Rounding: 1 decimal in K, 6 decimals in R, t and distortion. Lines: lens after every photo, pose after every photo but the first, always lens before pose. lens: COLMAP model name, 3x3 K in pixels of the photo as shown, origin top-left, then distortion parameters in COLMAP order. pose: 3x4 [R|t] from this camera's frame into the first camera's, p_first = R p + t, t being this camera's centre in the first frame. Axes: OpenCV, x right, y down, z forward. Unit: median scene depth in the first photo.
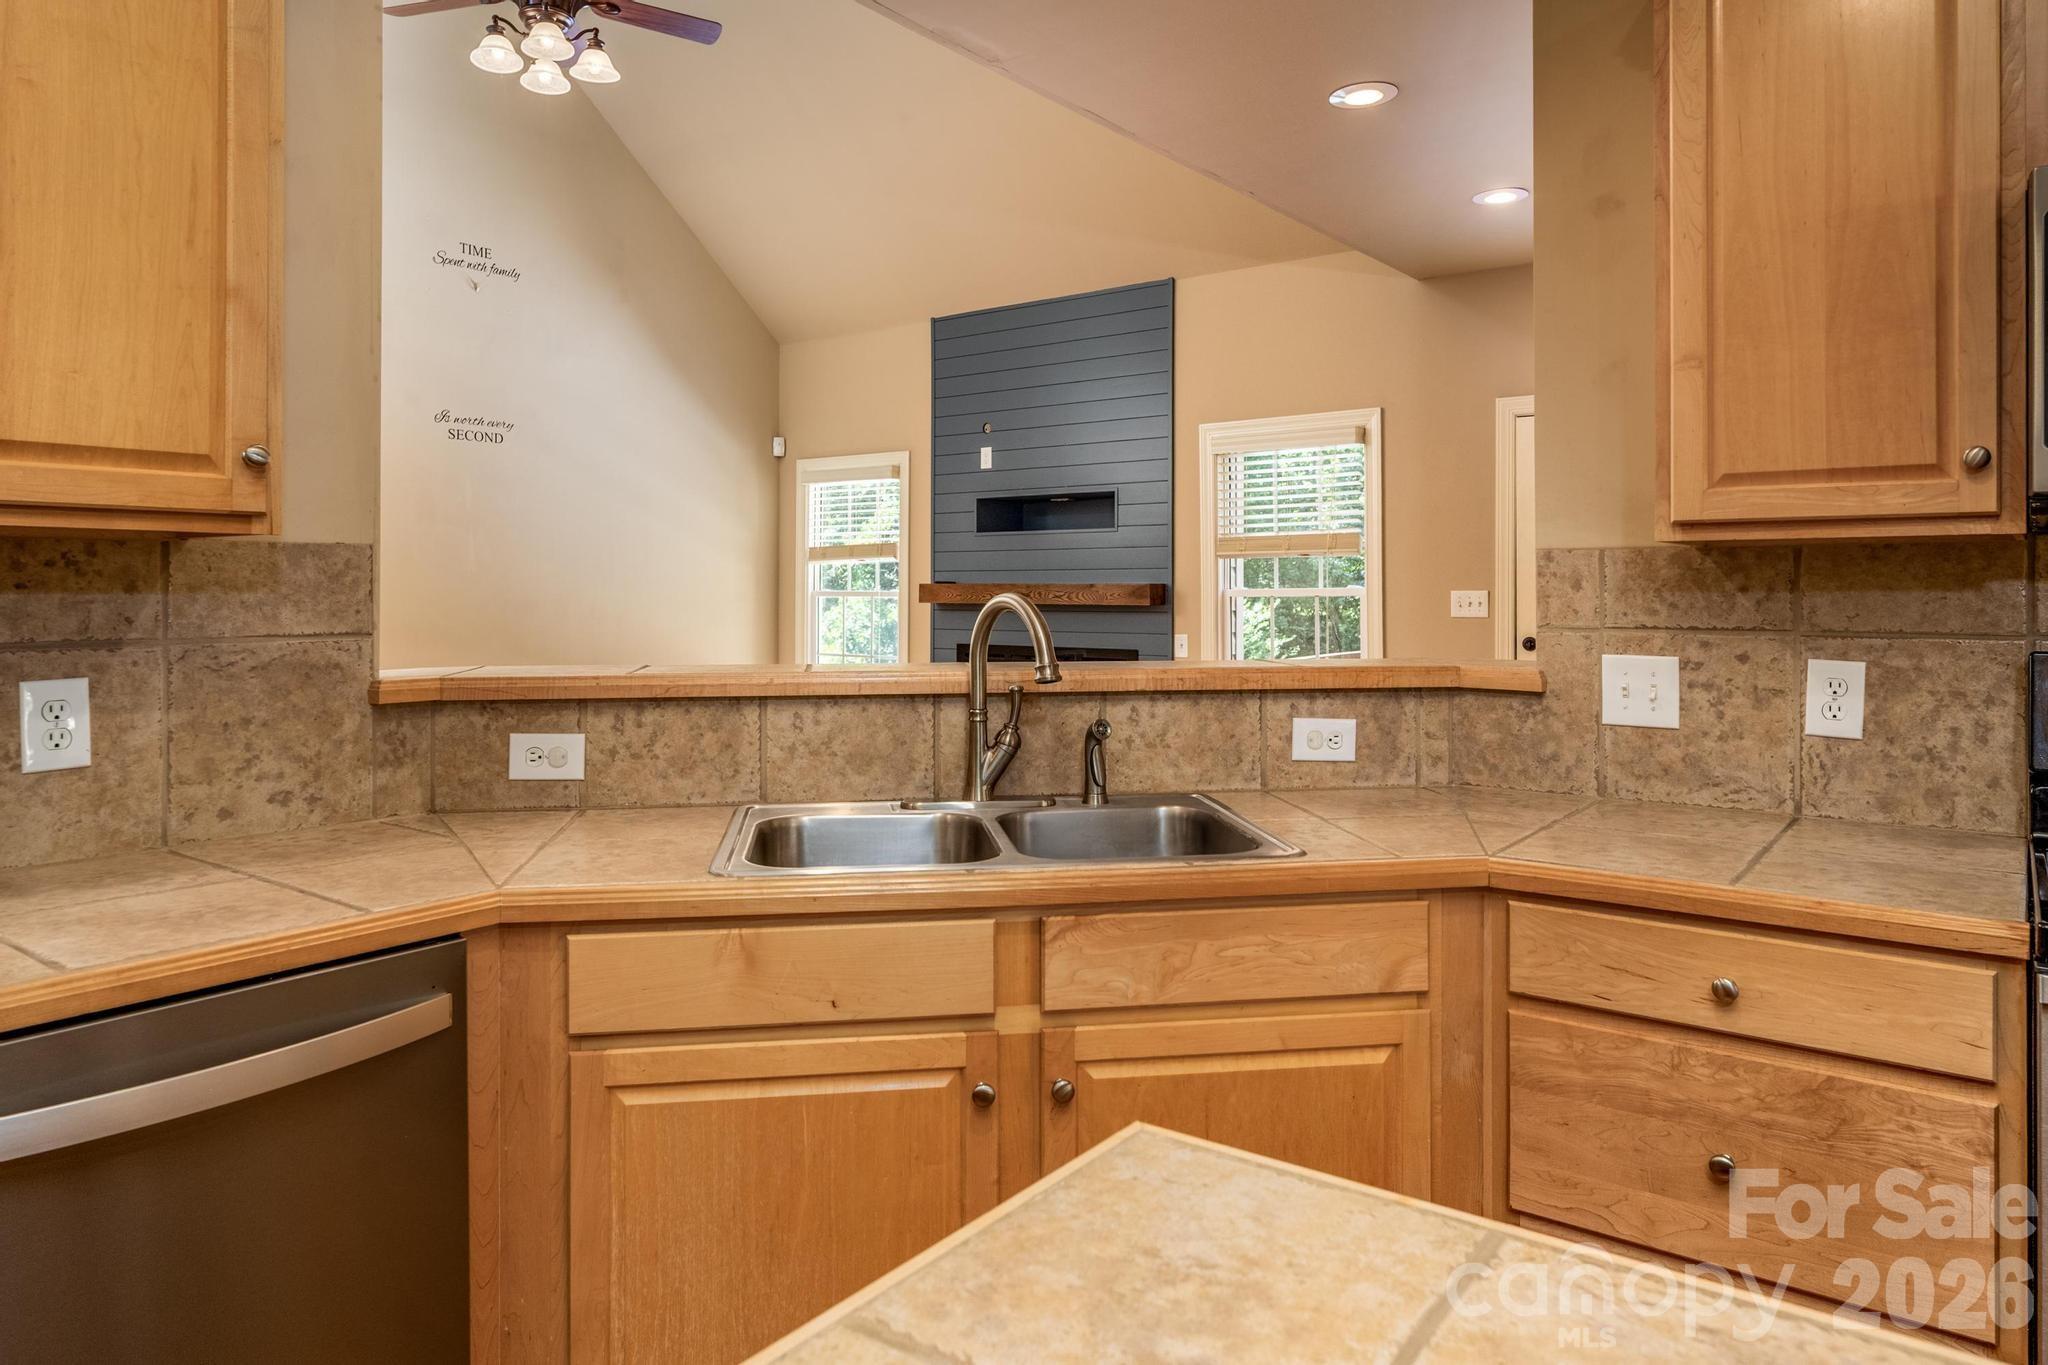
lens RADIAL K [[1293.5, 0, 1045.8], [0, 1293.5, 574.8], [0, 0, 1]] dist [-0.006145, 0.007605]
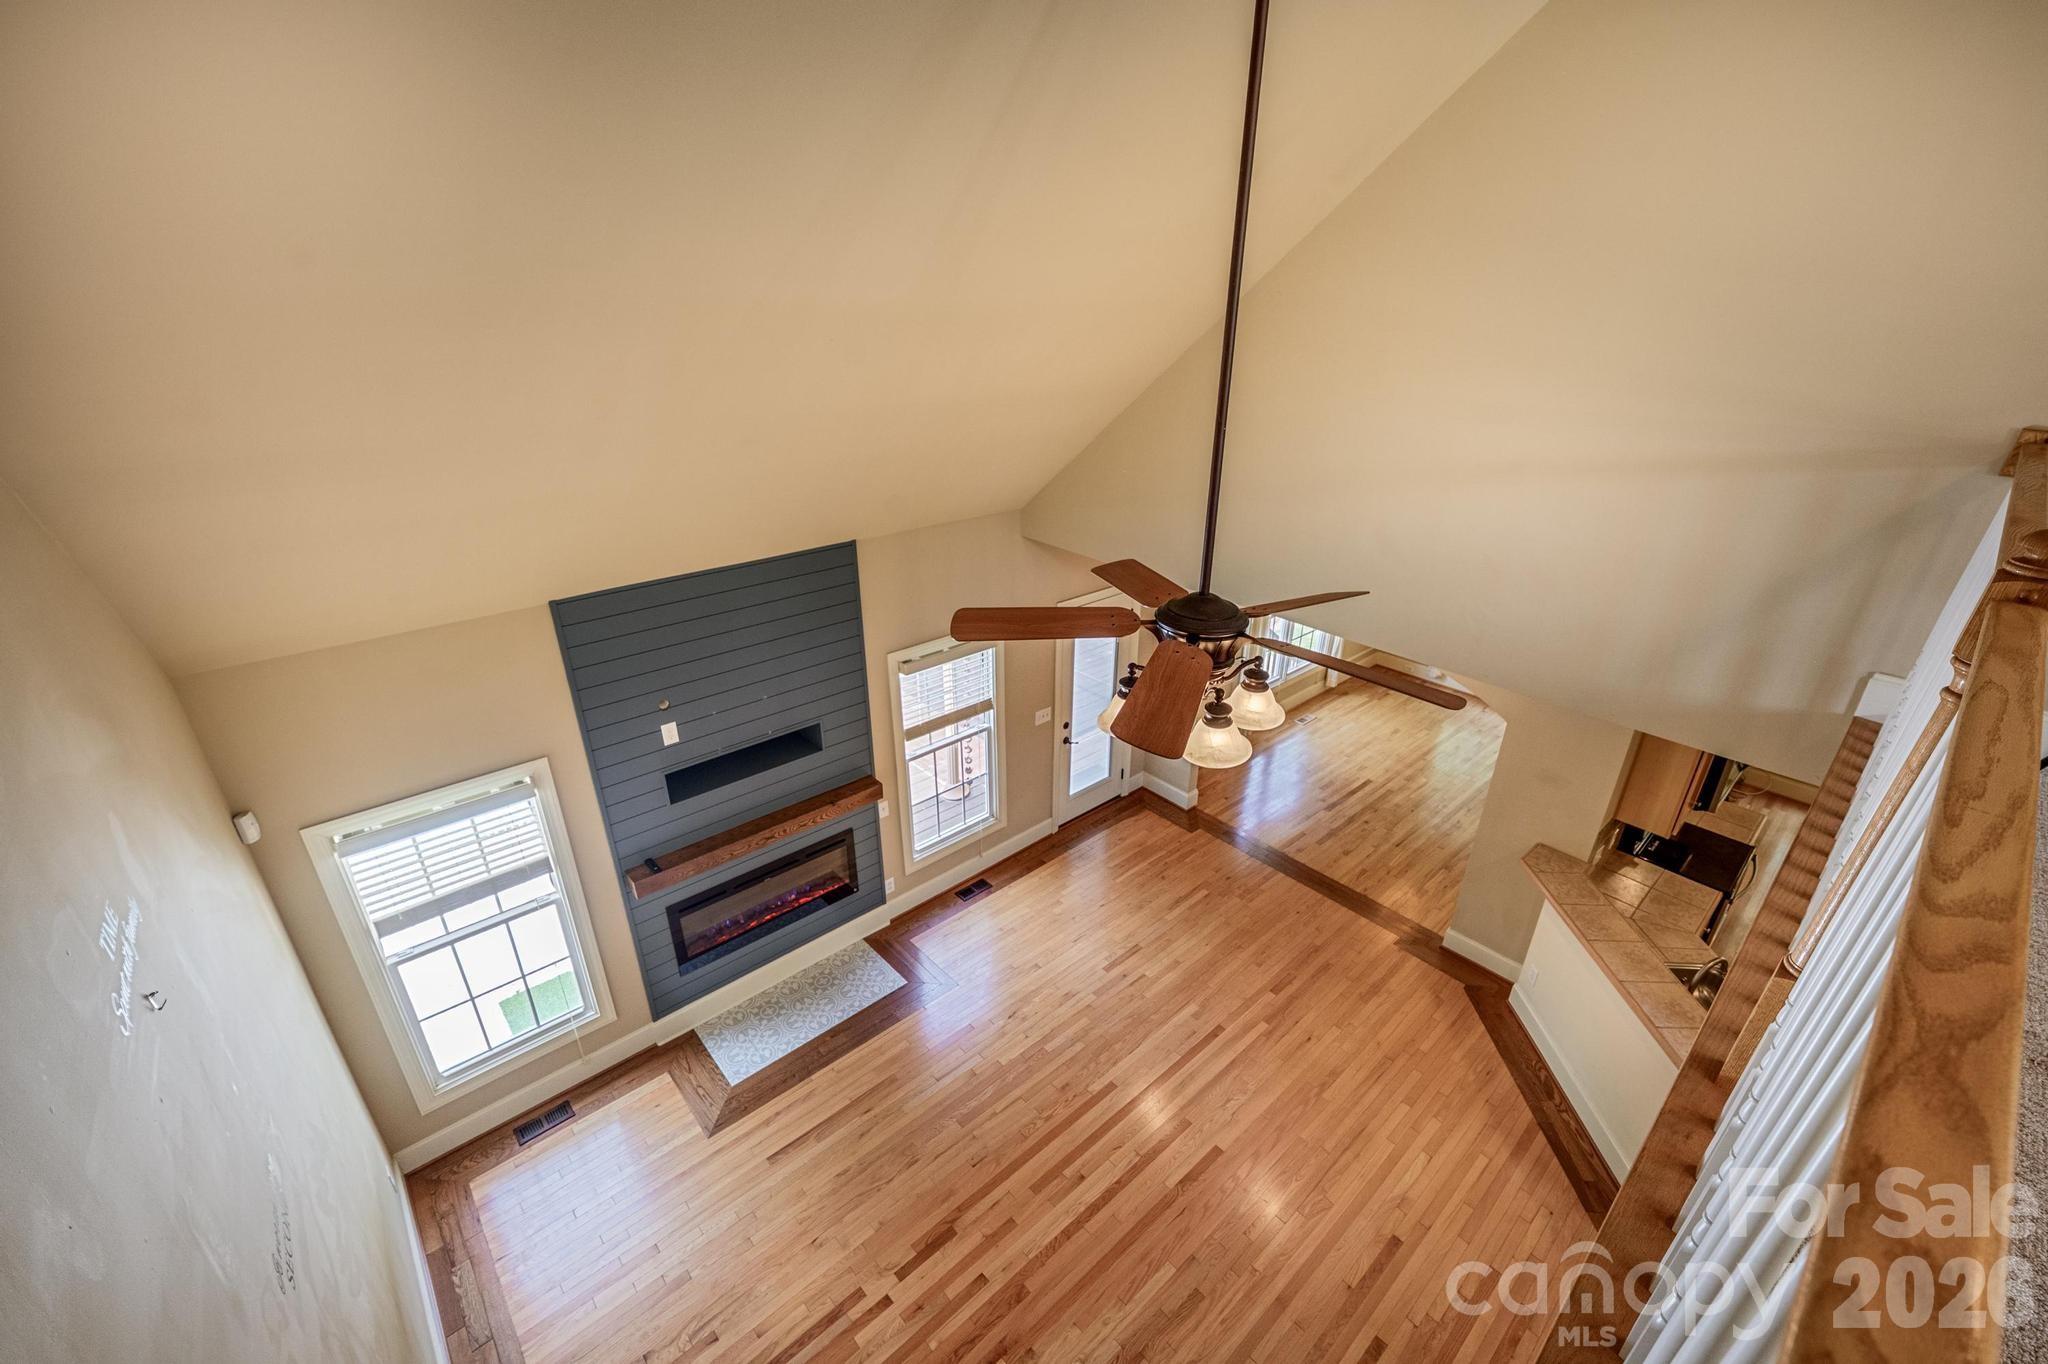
lens RADIAL K [[857.2, 0, 1040.4], [0, 857.2, 685.0], [0, 0, 1]] dist [-0.008273, 0.000750]
pose [[0.184960, -0.405587, 0.895147, -1.825665], [-0.017434, 0.909366, 0.415632, -1.306796], [-0.982591, -0.092482, 0.161126, 2.137881]]
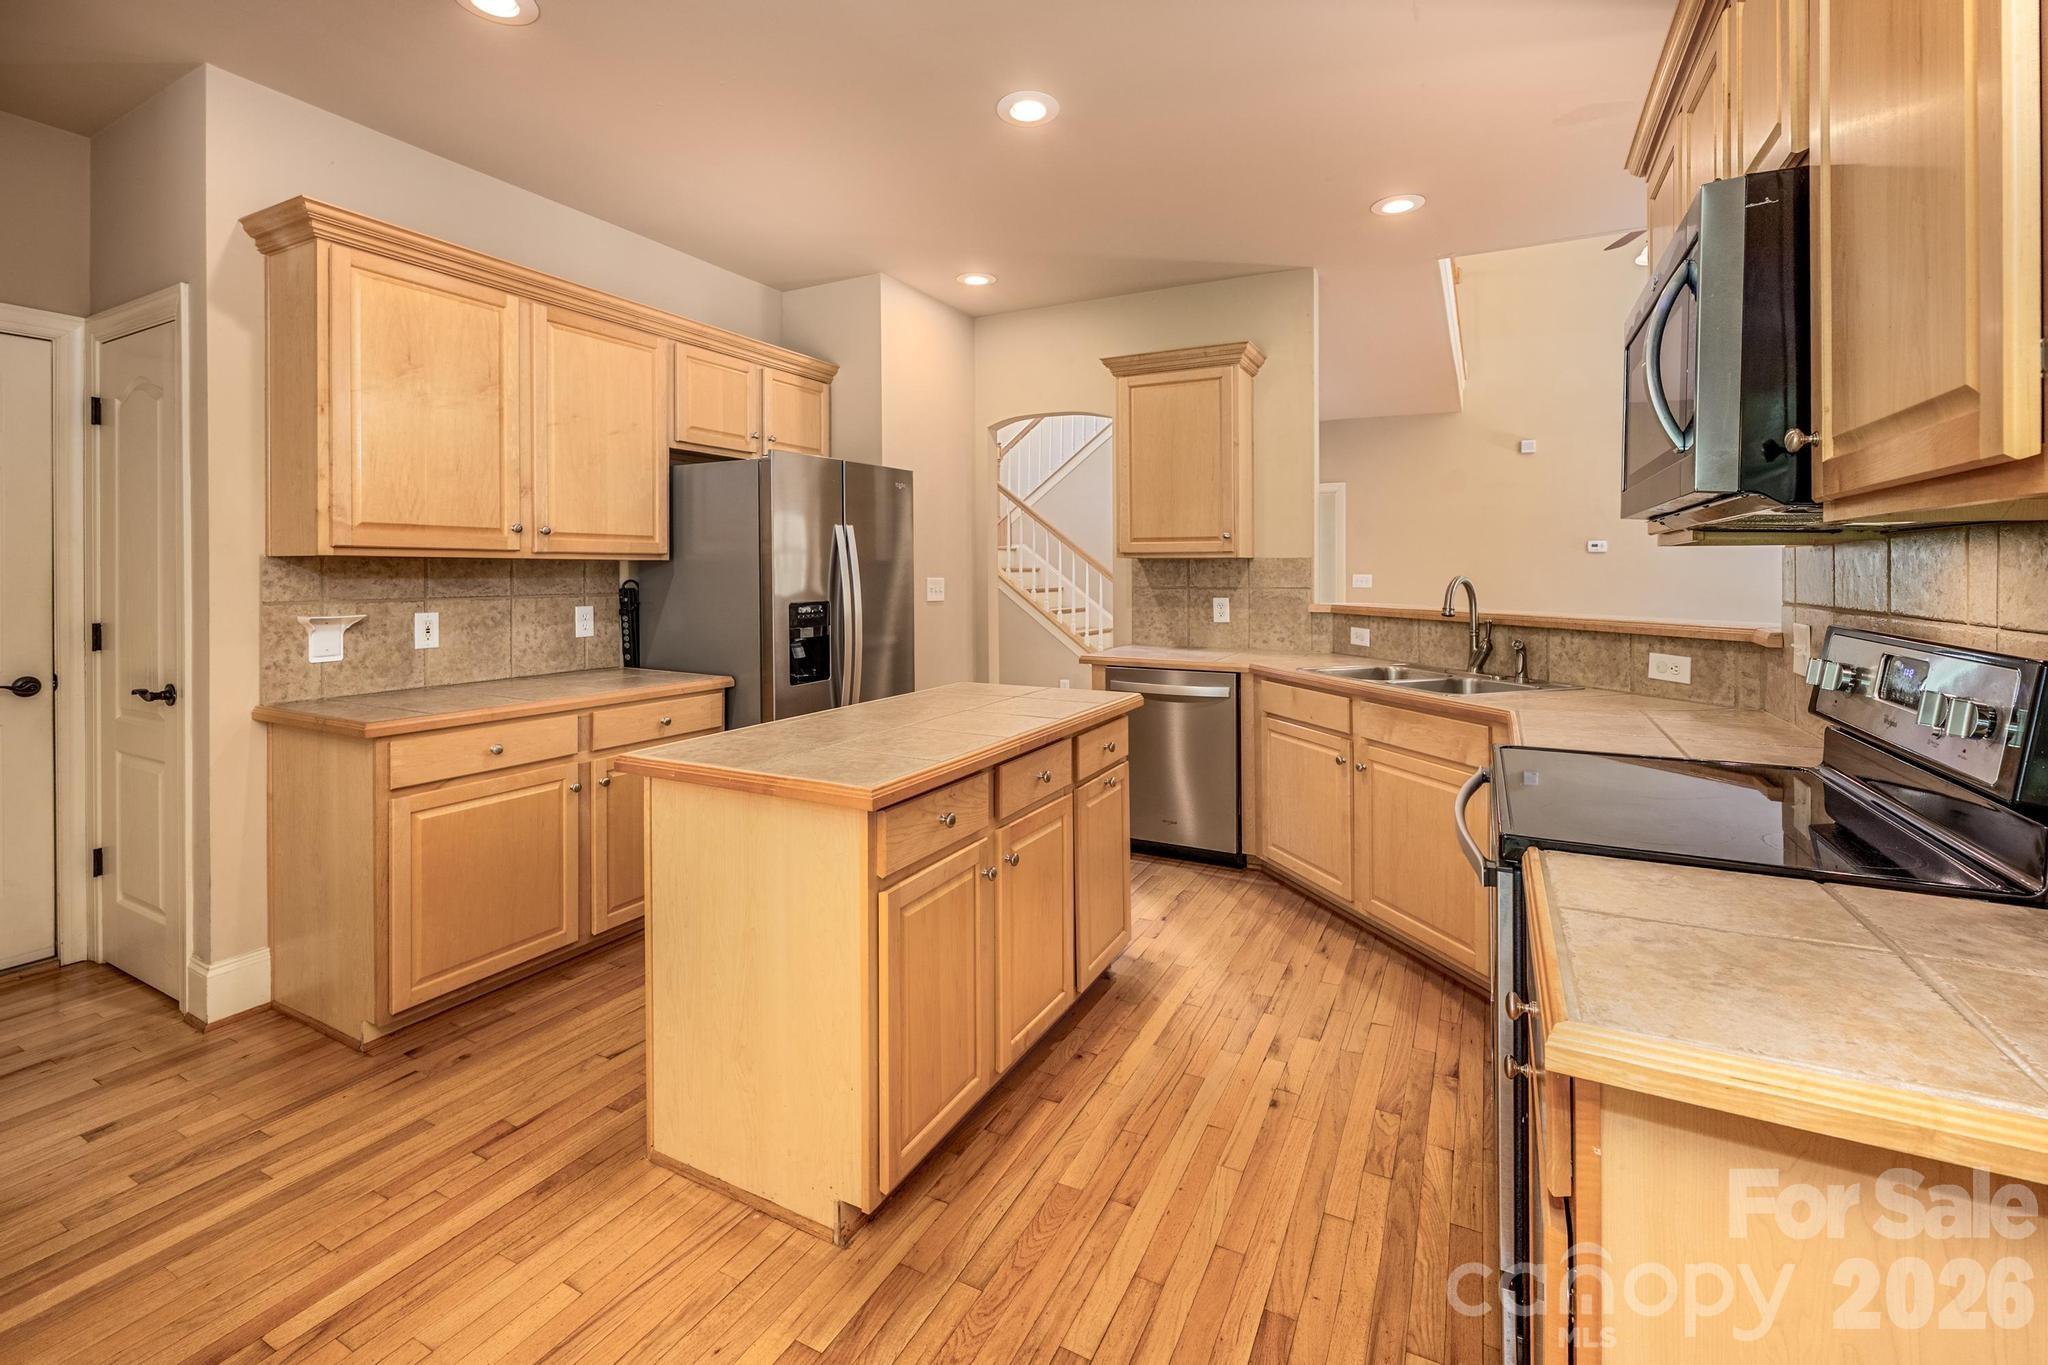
lens RADIAL K [[857.2, 0, 1021.5], [0, 857.2, 582.7], [0, 0, 1]] dist [-0.008273, 0.000750]
pose [[0.169098, 0.014839, -0.985488, 1.203238], [0.009903, 0.999811, 0.016754, -0.005476], [0.985550, -0.012592, 0.168919, 0.026840]]
